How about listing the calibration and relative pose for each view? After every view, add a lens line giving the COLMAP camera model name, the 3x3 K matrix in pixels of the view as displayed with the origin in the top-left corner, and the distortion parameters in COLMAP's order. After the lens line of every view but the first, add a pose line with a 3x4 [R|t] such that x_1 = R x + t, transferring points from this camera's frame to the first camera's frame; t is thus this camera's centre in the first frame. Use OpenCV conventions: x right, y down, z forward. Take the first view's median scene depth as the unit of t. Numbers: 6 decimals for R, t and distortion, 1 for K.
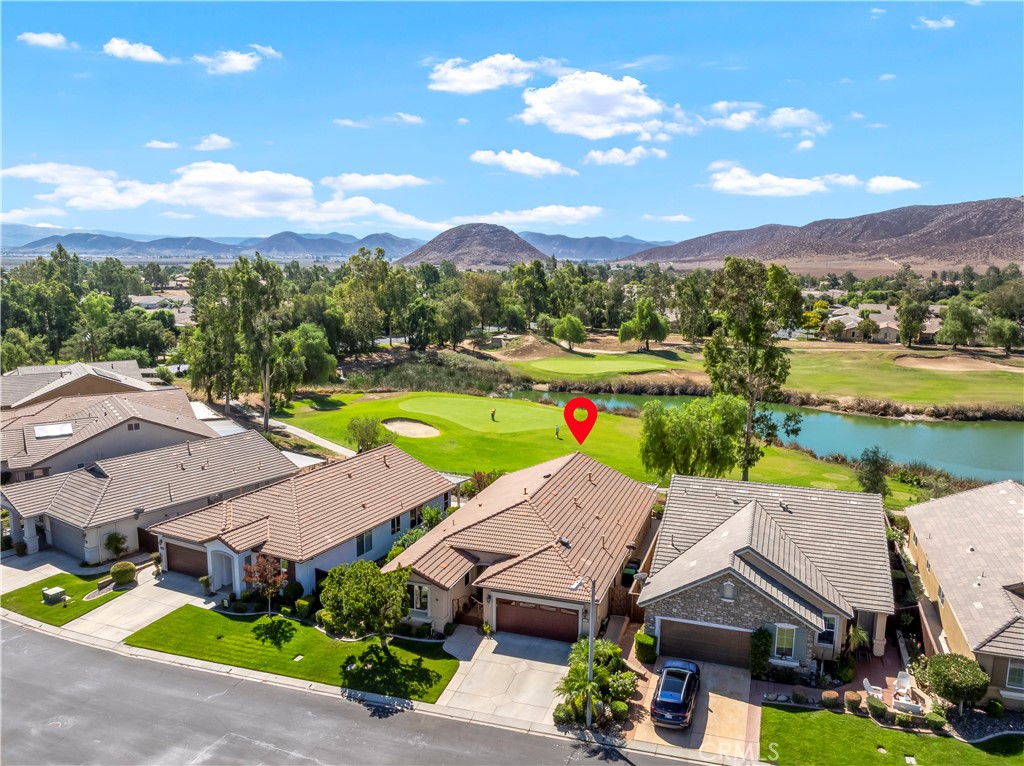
lens RADIAL K [[800.8, 0, 479.3], [0, 800.8, 352.5], [0, 0, 1]] dist [-0.031519, 0.017166]
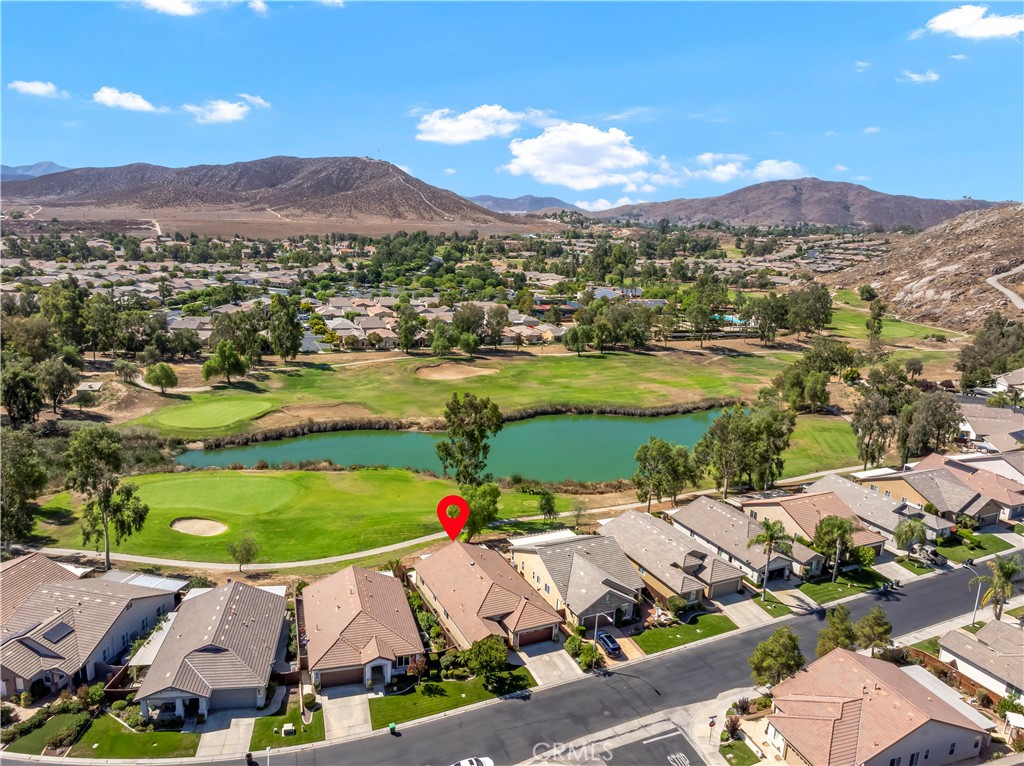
lens RADIAL K [[800.8, 0, 479.3], [0, 800.8, 352.5], [0, 0, 1]] dist [-0.031519, 0.017166]
pose [[0.729519, -0.125147, 0.672414, -0.797898], [0.070126, 0.991623, 0.108475, -0.392064], [-0.680356, -0.031981, 0.732183, -0.283371]]
